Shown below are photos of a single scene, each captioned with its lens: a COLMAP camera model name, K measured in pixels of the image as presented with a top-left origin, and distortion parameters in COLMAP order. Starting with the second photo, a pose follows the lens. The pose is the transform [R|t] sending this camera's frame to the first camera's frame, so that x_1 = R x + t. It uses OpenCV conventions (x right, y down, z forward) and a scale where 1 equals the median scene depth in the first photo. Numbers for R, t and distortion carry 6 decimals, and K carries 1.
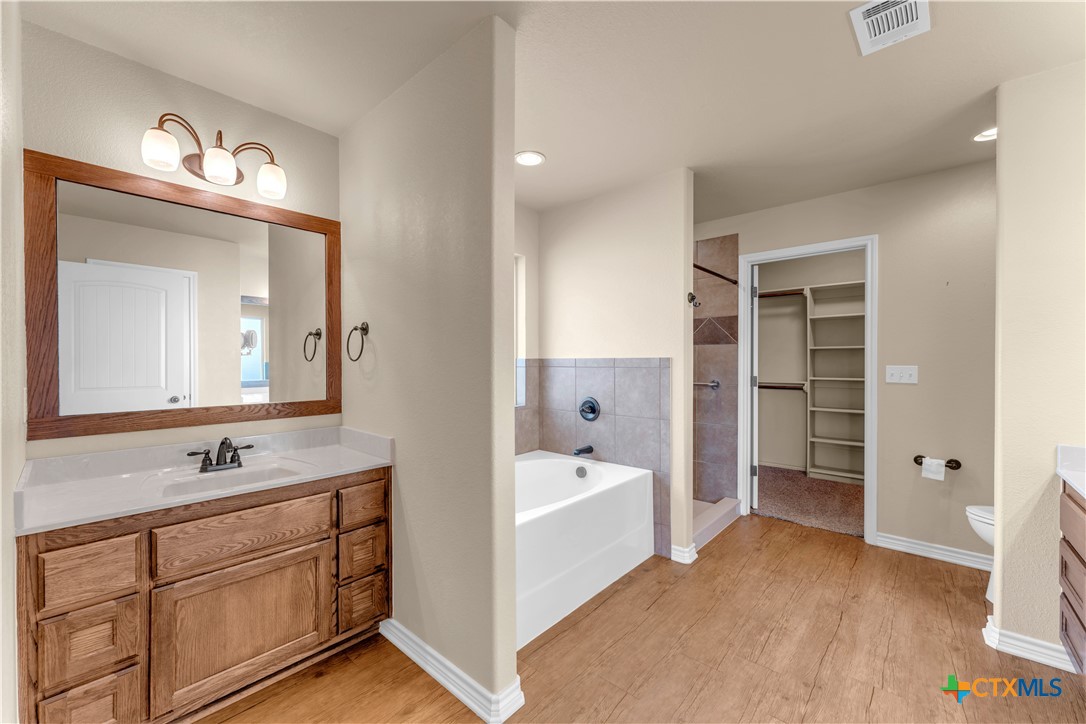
lens RADIAL K [[441.7, 0, 536.8], [0, 441.7, 363.3], [0, 0, 1]] dist [0.008809, -0.000646]
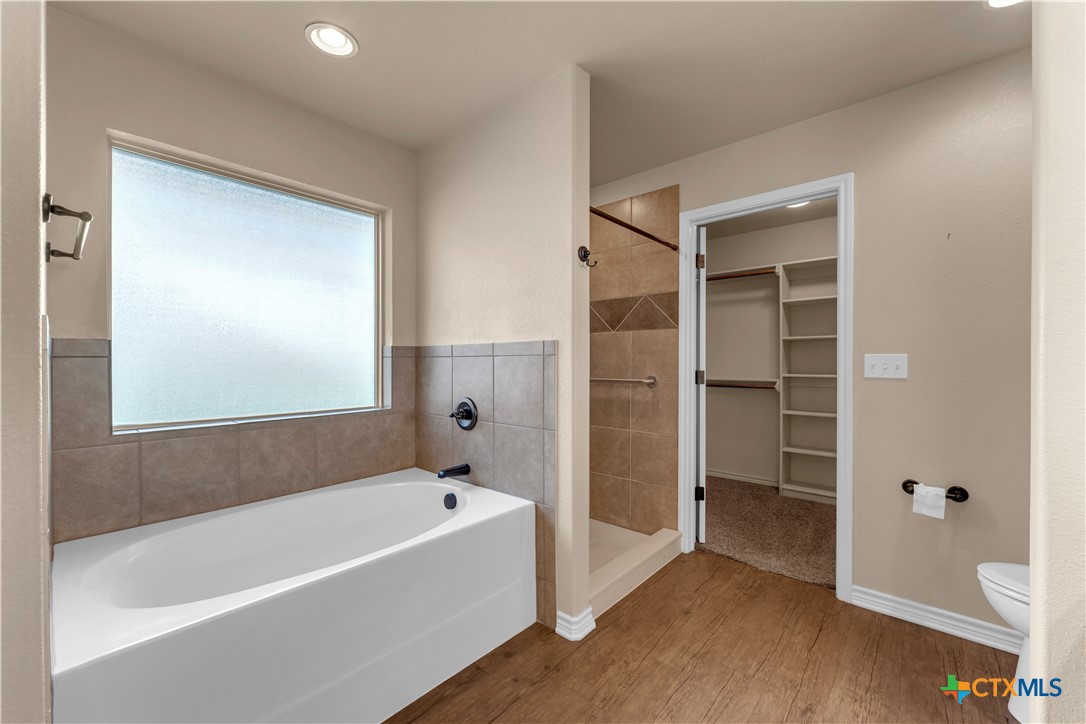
lens RADIAL K [[441.7, 0, 547.3], [0, 441.7, 362.4], [0, 0, 1]] dist [0.008809, -0.000646]
pose [[0.999913, 0.002080, 0.013025, 0.248865], [-0.002031, 0.999991, -0.003744, 0.021463], [-0.013033, 0.003717, 0.999908, 0.271810]]
